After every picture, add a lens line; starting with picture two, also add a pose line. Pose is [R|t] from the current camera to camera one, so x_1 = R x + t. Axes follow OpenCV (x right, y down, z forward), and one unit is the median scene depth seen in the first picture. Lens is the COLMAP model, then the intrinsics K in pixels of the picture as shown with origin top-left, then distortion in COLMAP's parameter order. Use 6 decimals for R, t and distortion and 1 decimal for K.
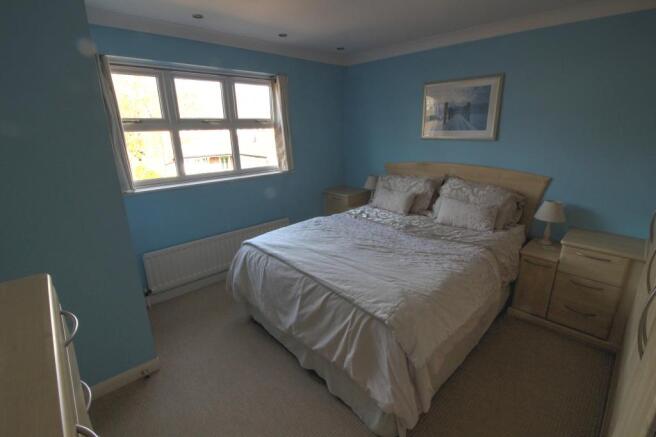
lens RADIAL K [[302.1, 0, 326.5], [0, 302.1, 218.6], [0, 0, 1]] dist [-0.019563, -0.000141]
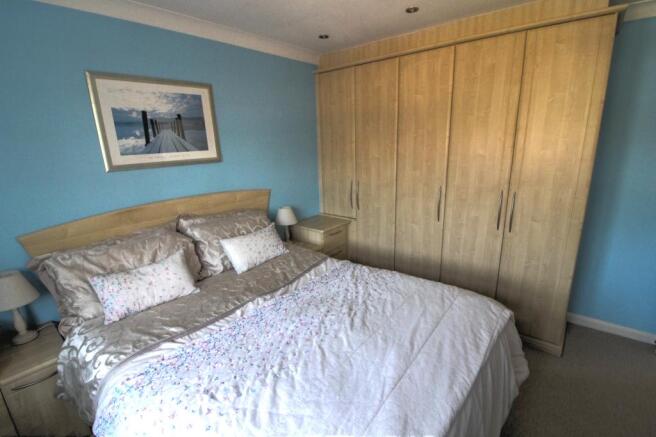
lens RADIAL K [[302.1, 0, 327.5], [0, 302.1, 218.5], [0, 0, 1]] dist [-0.019563, -0.000141]
pose [[-0.129070, -0.222821, 0.966277, -0.320919], [0.321670, 0.912329, 0.253347, -0.211543], [-0.938013, 0.343522, -0.046080, 0.739514]]
